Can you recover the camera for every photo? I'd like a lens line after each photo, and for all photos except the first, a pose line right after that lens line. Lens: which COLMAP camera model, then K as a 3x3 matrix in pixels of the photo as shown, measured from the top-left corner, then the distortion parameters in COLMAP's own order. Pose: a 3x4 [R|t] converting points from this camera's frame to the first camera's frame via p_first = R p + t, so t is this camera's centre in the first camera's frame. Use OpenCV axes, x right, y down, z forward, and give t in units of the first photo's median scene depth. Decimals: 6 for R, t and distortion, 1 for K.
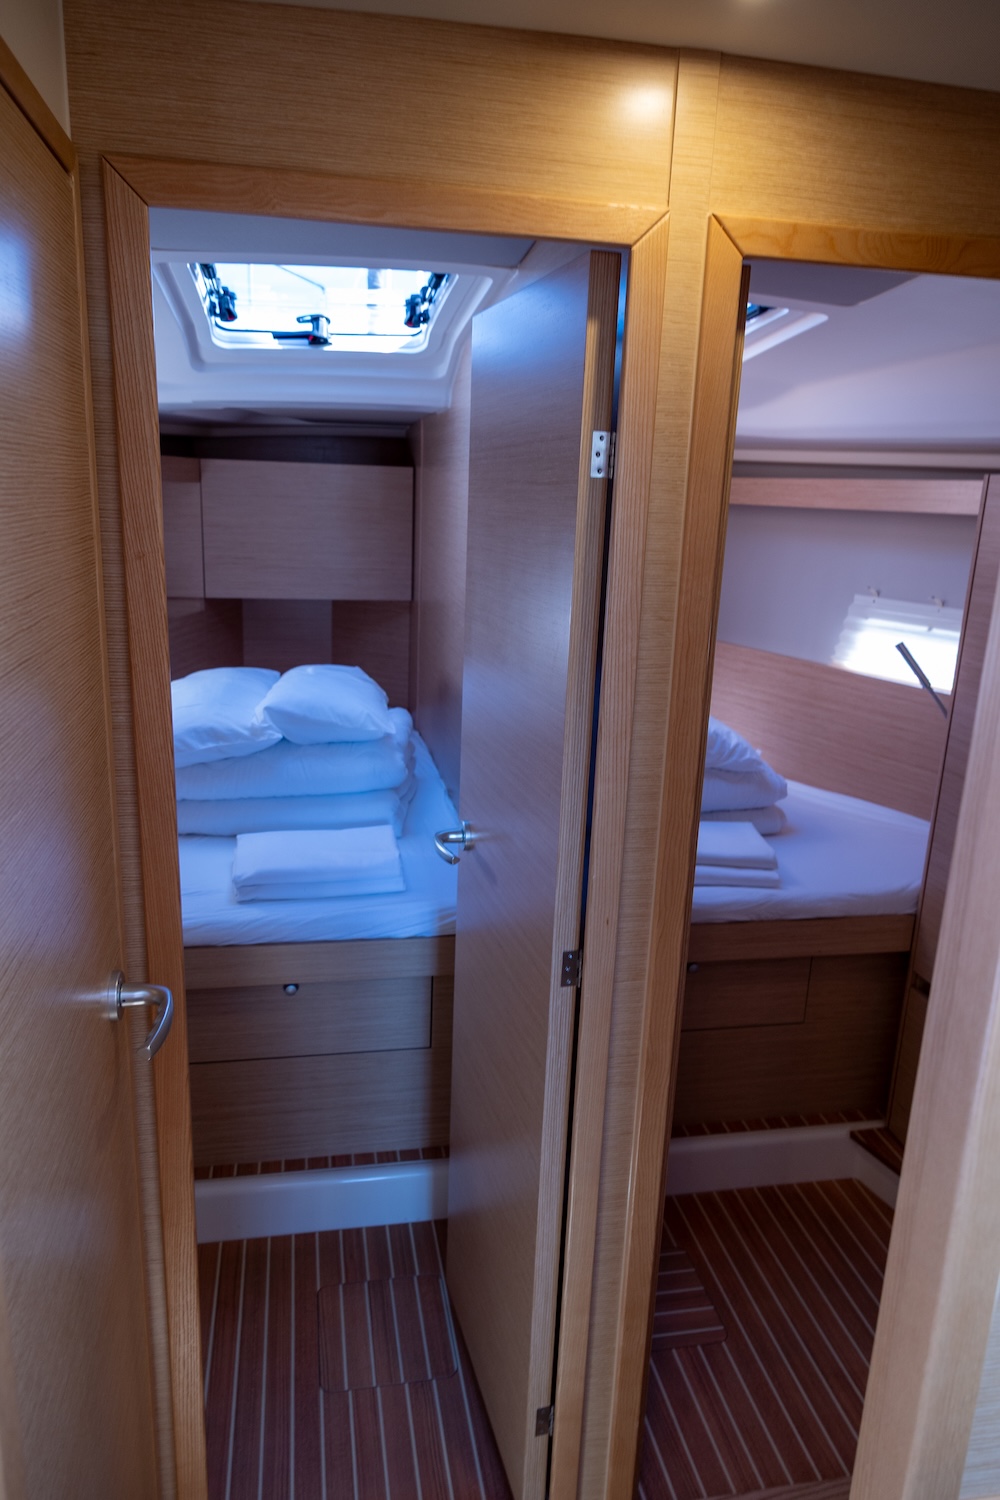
lens RADIAL K [[1002.7, 0, 500.0], [0, 1002.7, 750.0], [0, 0, 1]] dist [0.001959, 0.003101]
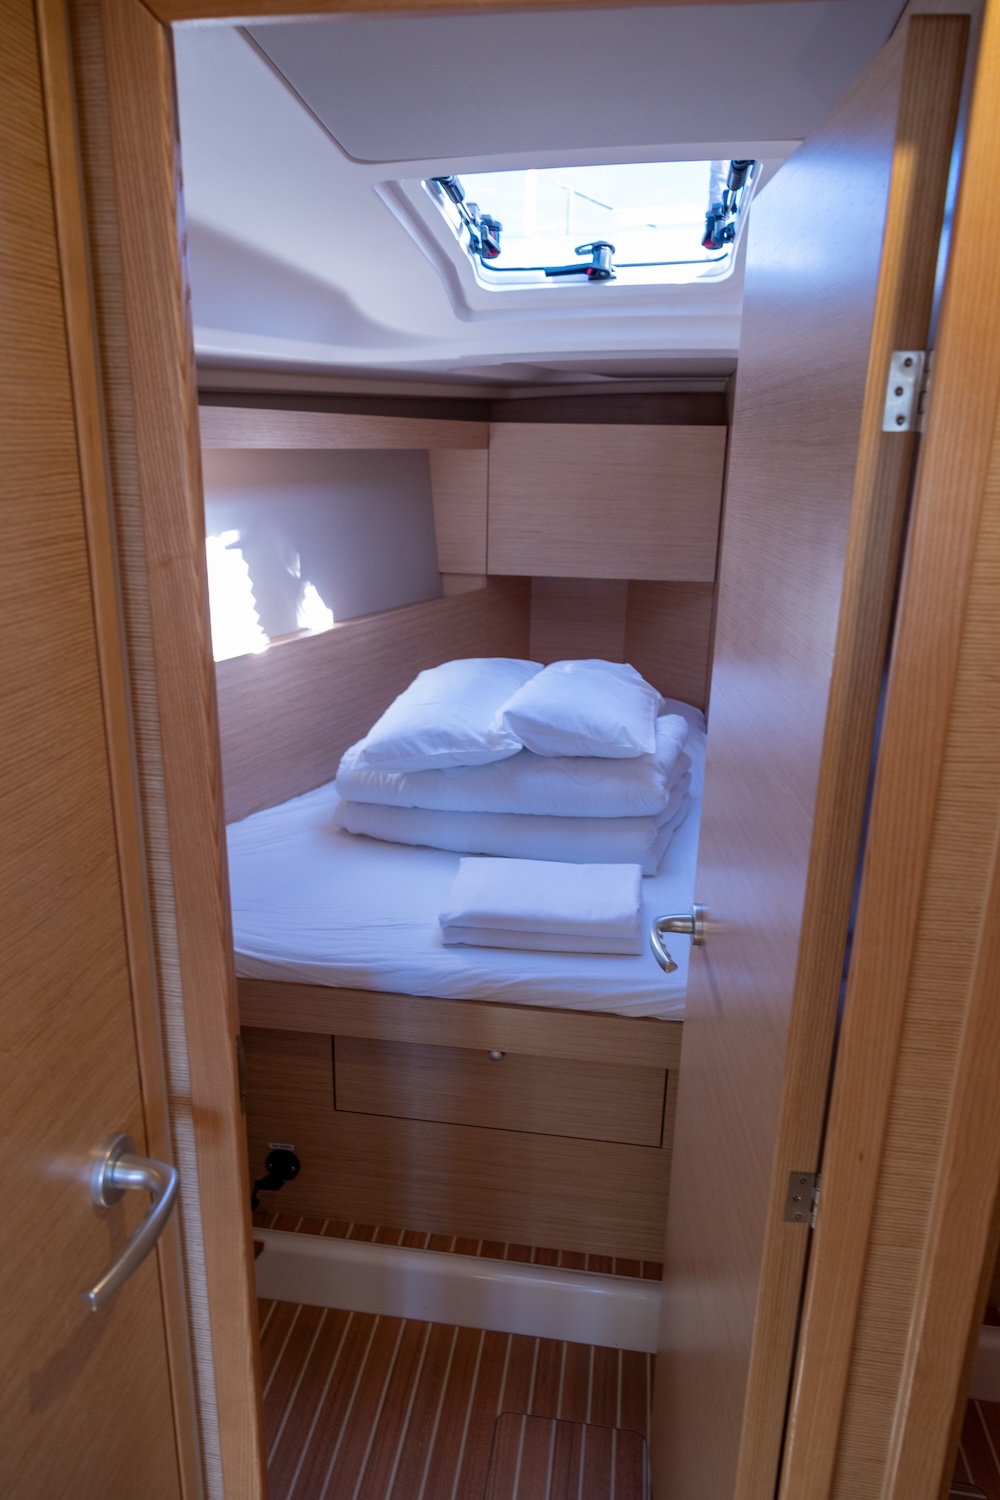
lens RADIAL K [[1002.7, 0, 500.0], [0, 1002.7, 750.0], [0, 0, 1]] dist [0.001959, 0.003101]
pose [[0.943996, 0.078037, -0.320596, 0.041623], [-0.067004, 0.996723, 0.045320, -0.050413], [0.323082, -0.021301, 0.946131, 0.189503]]
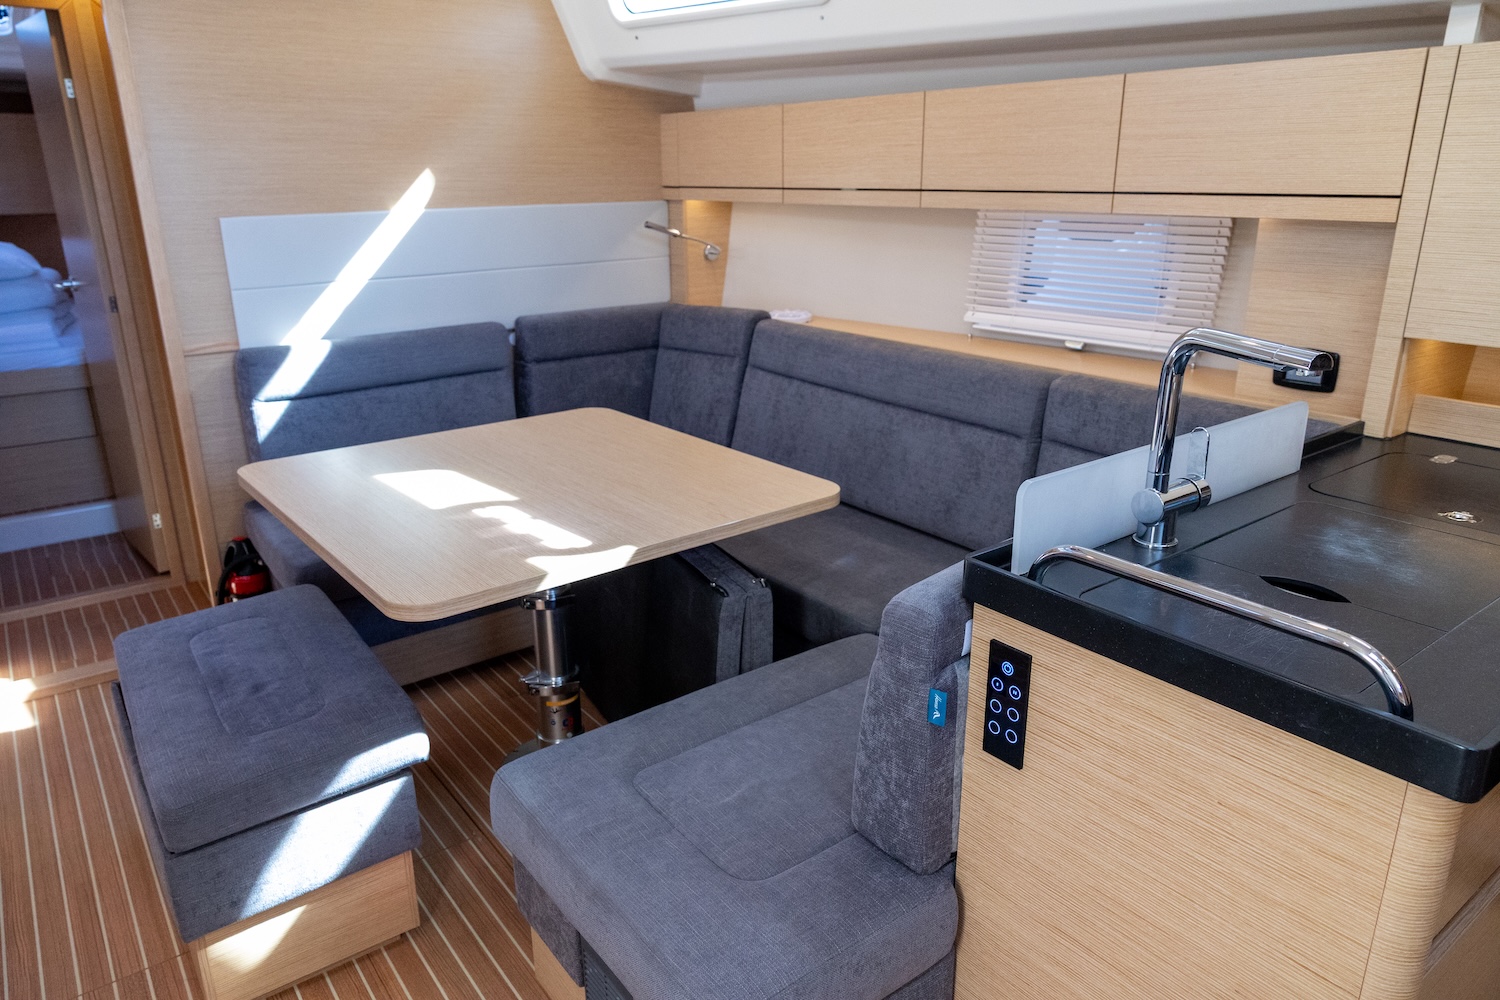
lens RADIAL K [[1002.7, 0, 750.0], [0, 1002.7, 500.0], [0, 0, 1]] dist [0.001959, 0.003101]
pose [[0.895437, -0.175392, 0.409182, 0.213249], [0.144856, 0.983893, 0.104740, 0.374310], [-0.420962, -0.034516, 0.906421, -1.087726]]
